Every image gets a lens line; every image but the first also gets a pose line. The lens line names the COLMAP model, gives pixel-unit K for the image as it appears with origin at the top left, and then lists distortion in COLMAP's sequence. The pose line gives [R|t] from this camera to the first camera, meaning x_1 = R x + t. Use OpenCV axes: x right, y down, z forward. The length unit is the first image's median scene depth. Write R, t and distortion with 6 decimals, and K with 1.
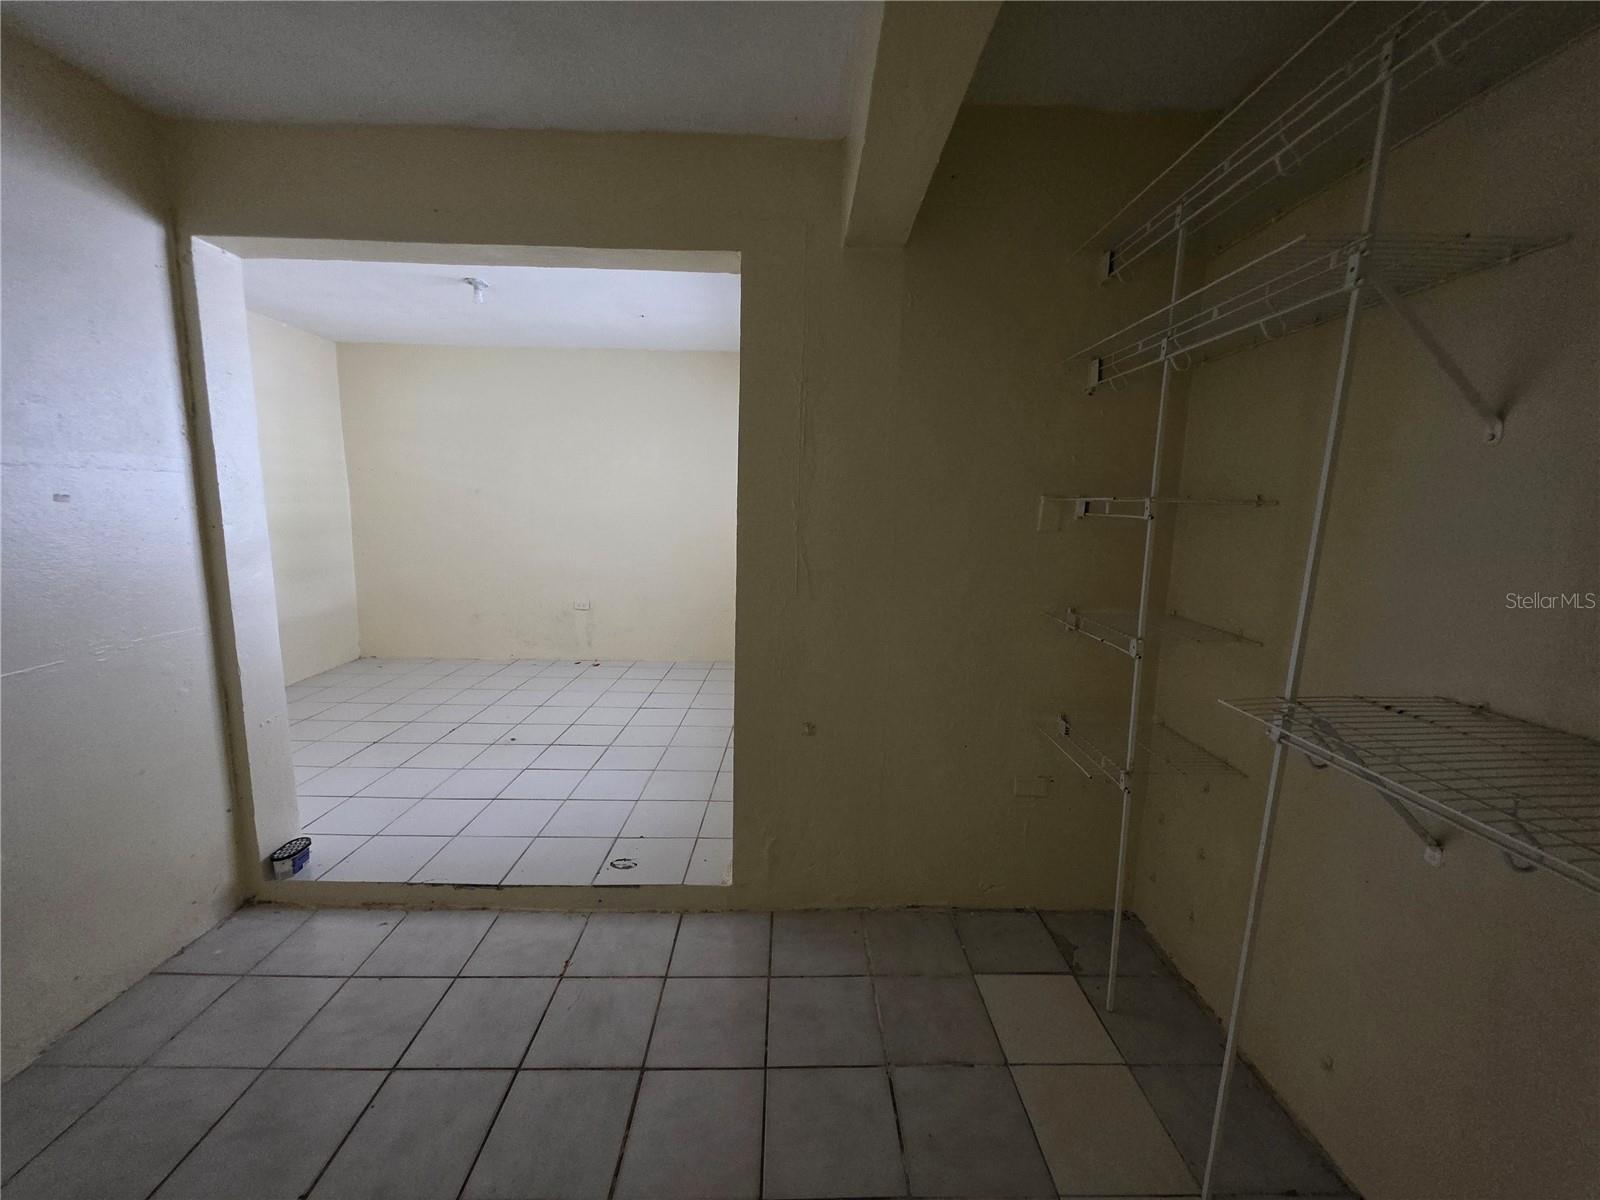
lens RADIAL K [[636.3, 0, 803.6], [0, 636.3, 598.1], [0, 0, 1]] dist [0.001522, -0.000881]
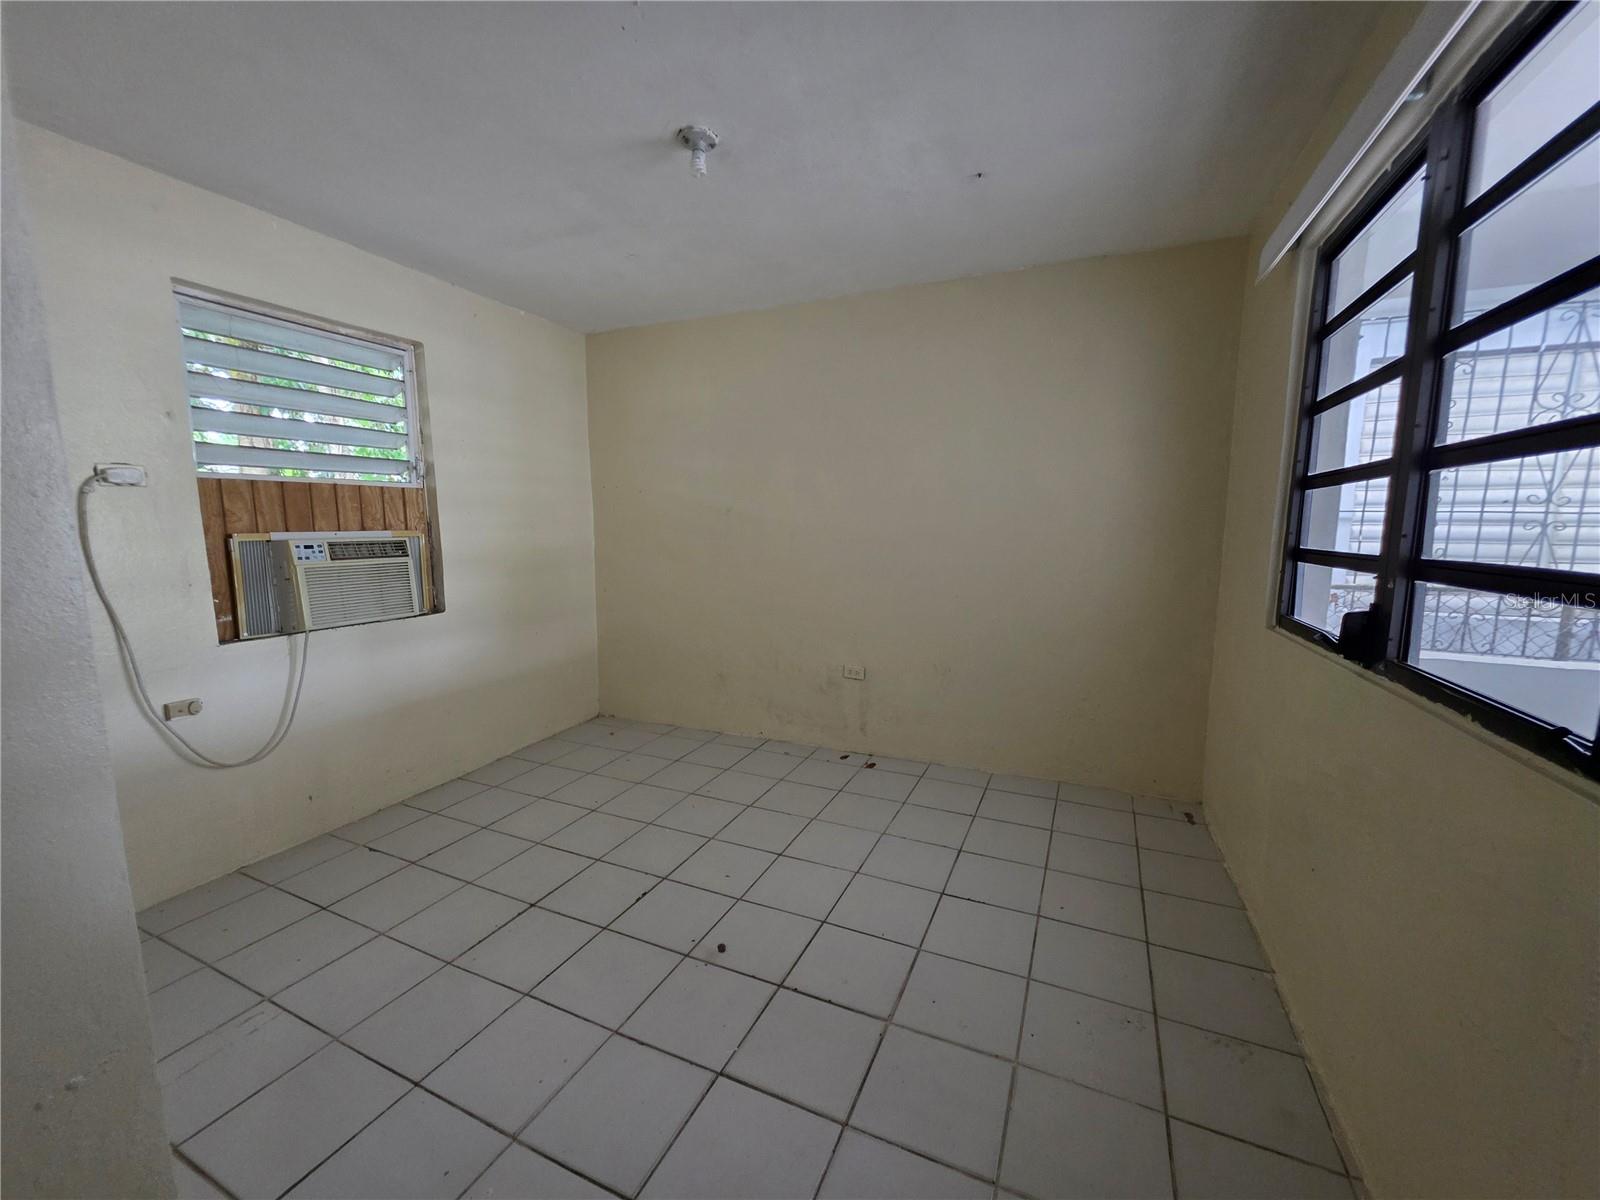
lens RADIAL K [[636.3, 0, 800.9], [0, 636.3, 603.7], [0, 0, 1]] dist [0.001522, -0.000881]
pose [[0.907580, 0.034470, -0.418462, -0.120756], [-0.043652, 0.998970, -0.012386, -0.054073], [0.417604, 0.029508, 0.908150, 0.364998]]
